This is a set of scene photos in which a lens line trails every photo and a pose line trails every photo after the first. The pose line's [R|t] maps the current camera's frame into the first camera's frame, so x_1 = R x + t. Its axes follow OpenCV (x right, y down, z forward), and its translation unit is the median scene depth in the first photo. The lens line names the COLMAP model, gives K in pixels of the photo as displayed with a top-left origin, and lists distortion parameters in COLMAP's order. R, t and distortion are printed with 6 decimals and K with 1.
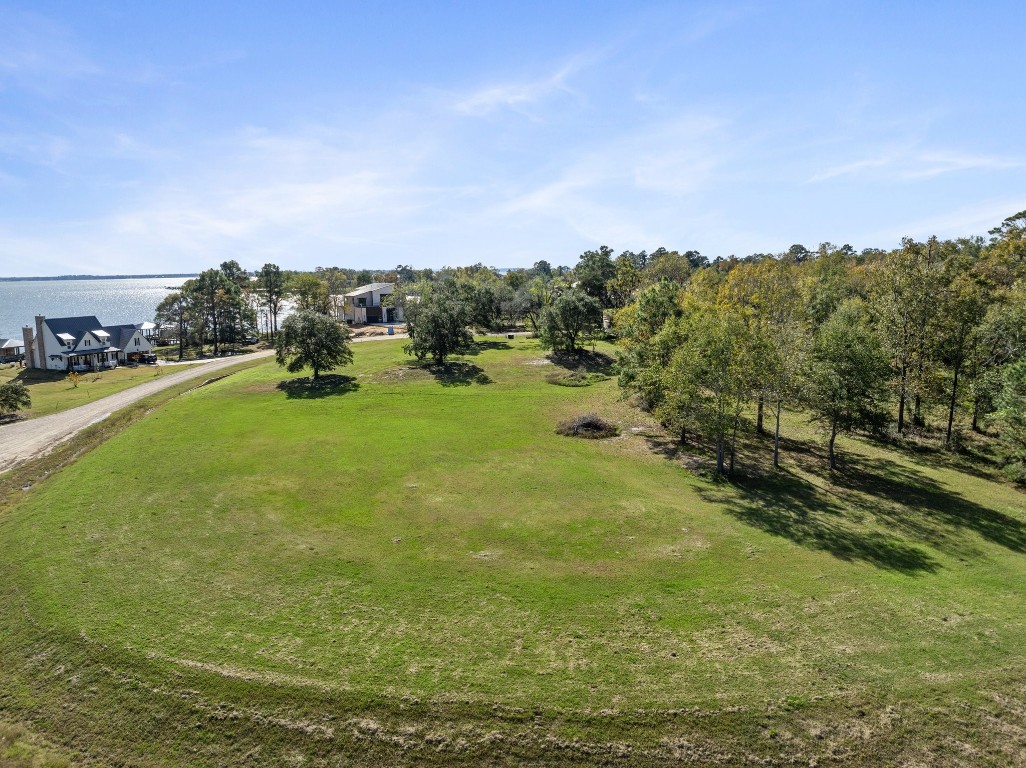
lens RADIAL K [[720.8, 0, 513.0], [0, 720.8, 384.0], [0, 0, 1]] dist [-0.036653, -0.001141]
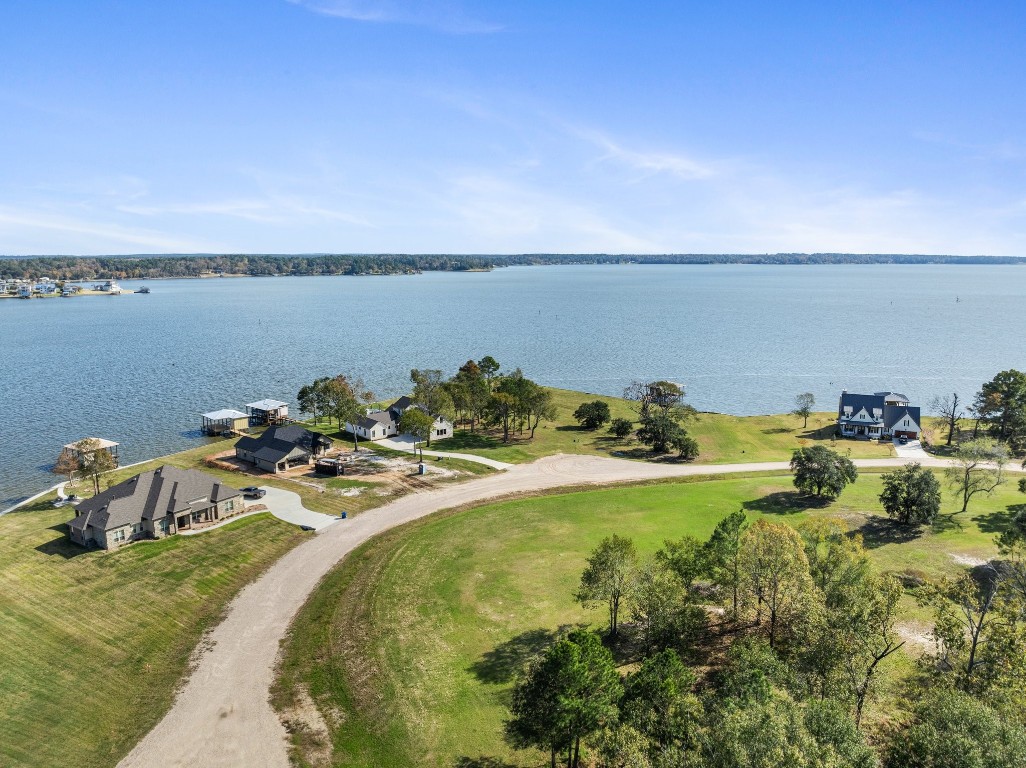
lens RADIAL K [[733.1, 0, 512.8], [0, 733.1, 400.8], [0, 0, 1]] dist [-0.032697, -0.004675]
pose [[0.071812, 0.207368, -0.975624, 0.683060], [-0.153040, 0.968857, 0.194665, -0.255051], [0.985607, 0.135330, 0.101311, 0.220301]]
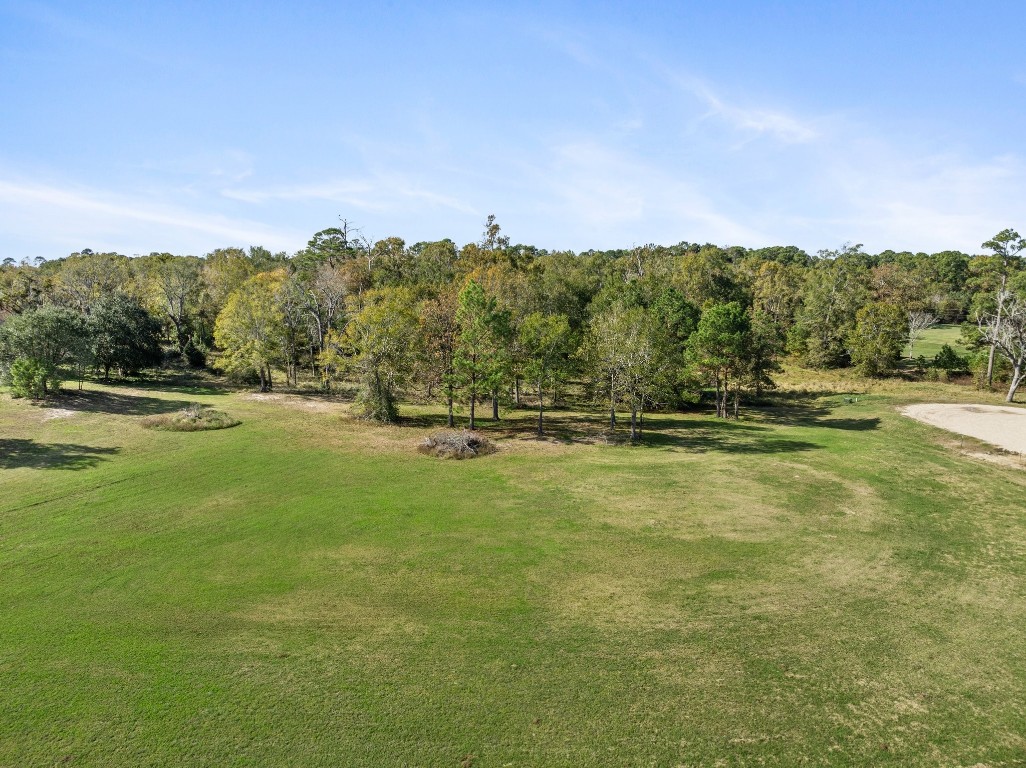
lens RADIAL K [[720.8, 0, 513.0], [0, 720.8, 384.0], [0, 0, 1]] dist [-0.036653, -0.001141]
pose [[0.257210, -0.133023, 0.957156, -0.363502], [0.140209, 0.985137, 0.099234, -0.046486], [-0.956130, 0.108678, 0.272038, 0.341125]]
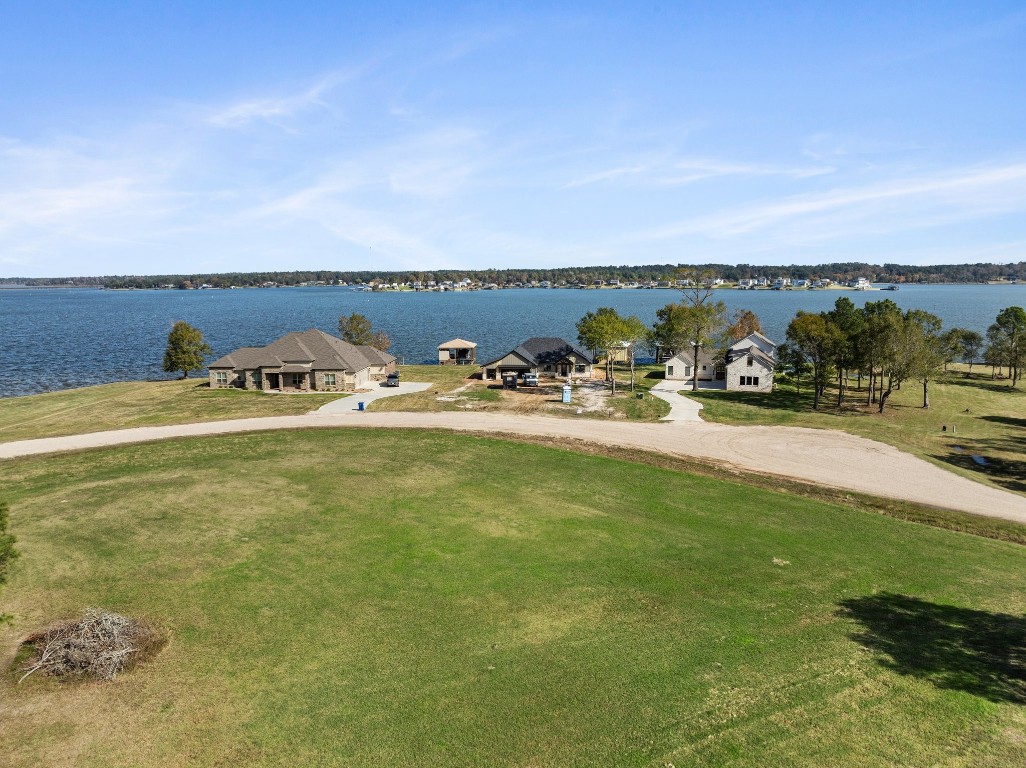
lens RADIAL K [[720.8, 0, 513.0], [0, 720.8, 384.0], [0, 0, 1]] dist [-0.036653, -0.001141]
pose [[-0.820543, 0.103551, -0.562126, 0.059878], [-0.071531, 0.957118, 0.280728, -0.126460], [0.567091, 0.270559, -0.777950, 0.735463]]
